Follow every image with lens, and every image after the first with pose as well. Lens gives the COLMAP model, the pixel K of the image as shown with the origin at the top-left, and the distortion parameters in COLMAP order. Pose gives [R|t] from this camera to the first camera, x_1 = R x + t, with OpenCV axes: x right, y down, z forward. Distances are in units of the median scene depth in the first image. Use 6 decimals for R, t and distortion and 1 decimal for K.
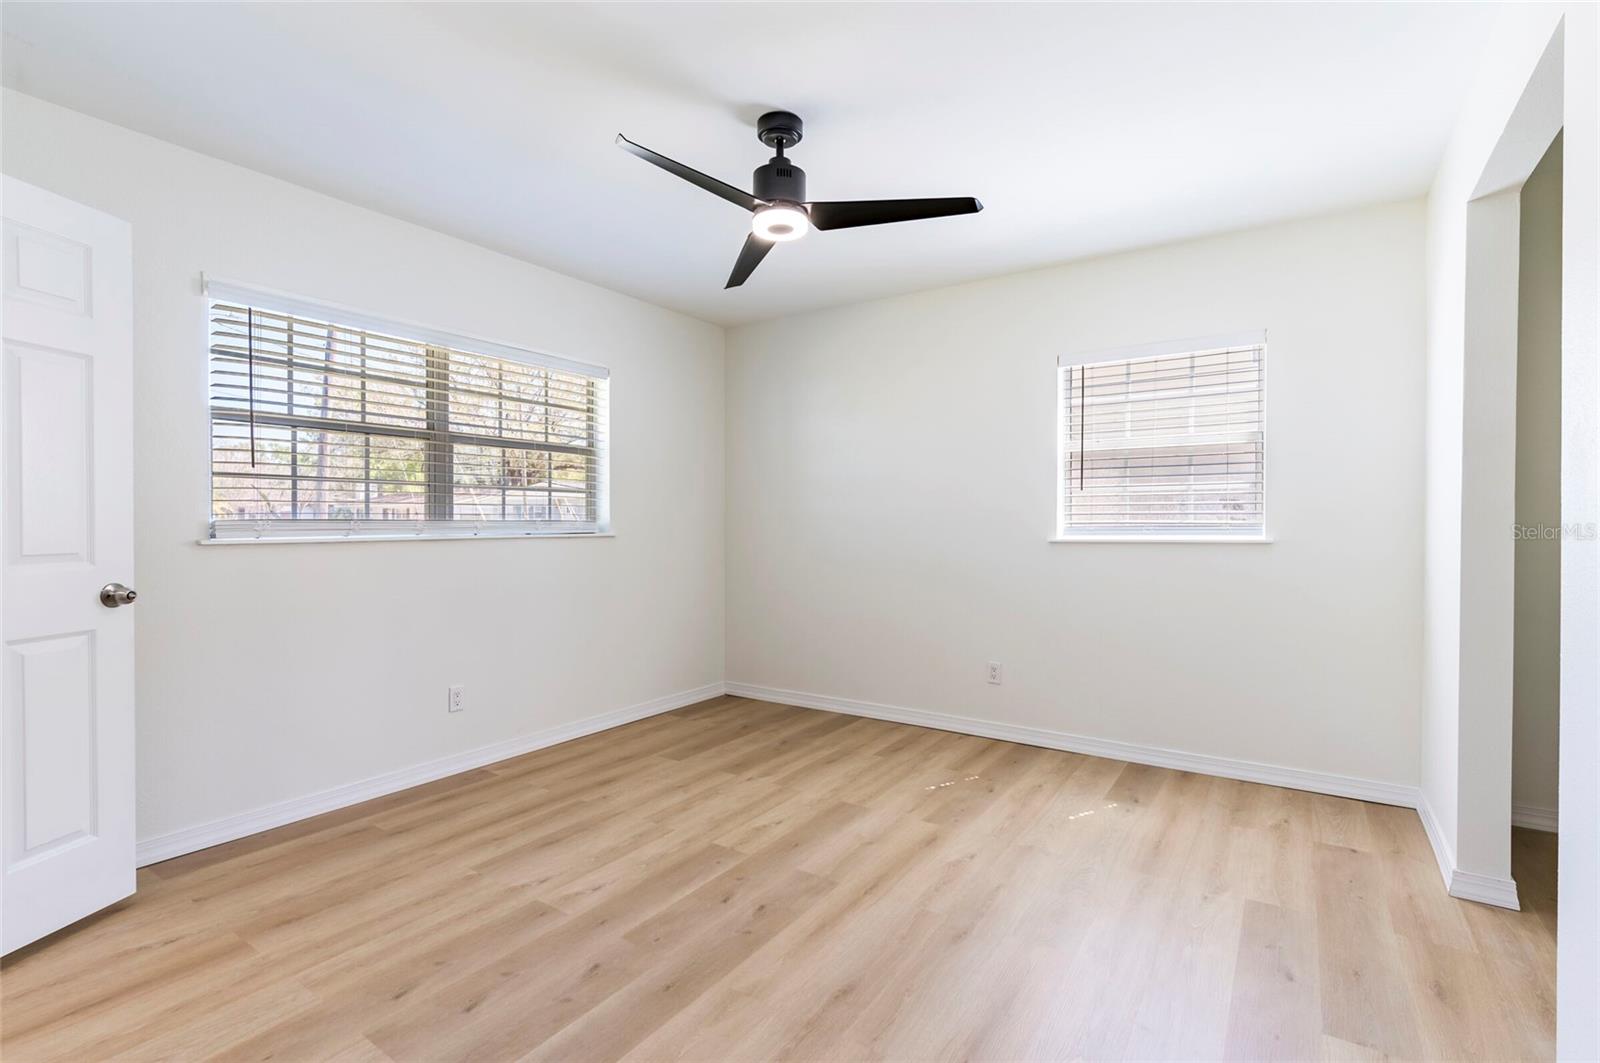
lens RADIAL K [[762.0, 0, 803.9], [0, 762.0, 535.7], [0, 0, 1]] dist [0.000543, -0.003018]
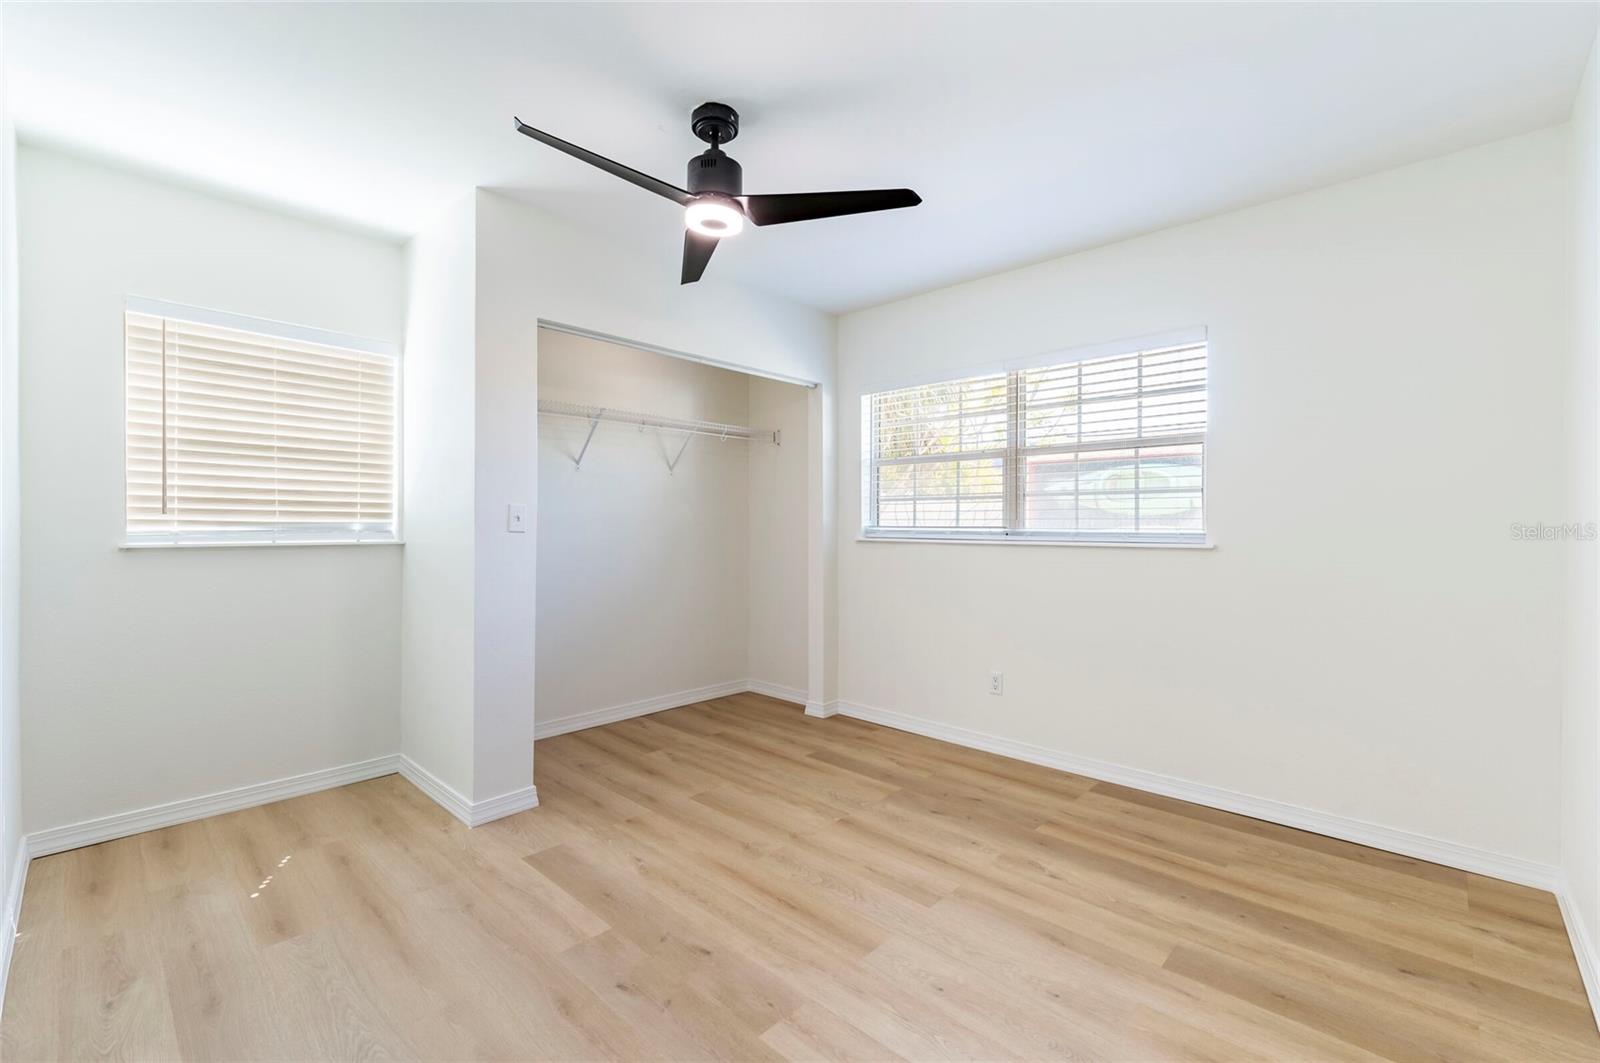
lens RADIAL K [[677.4, 0, 847.3], [0, 677.4, 533.3], [0, 0, 1]] dist [-0.006647, 0.002264]
pose [[-0.121370, 0.013842, -0.992511, 0.623656], [-0.021189, 0.999639, 0.016532, -0.022517], [0.992381, 0.023037, -0.121033, 0.976874]]
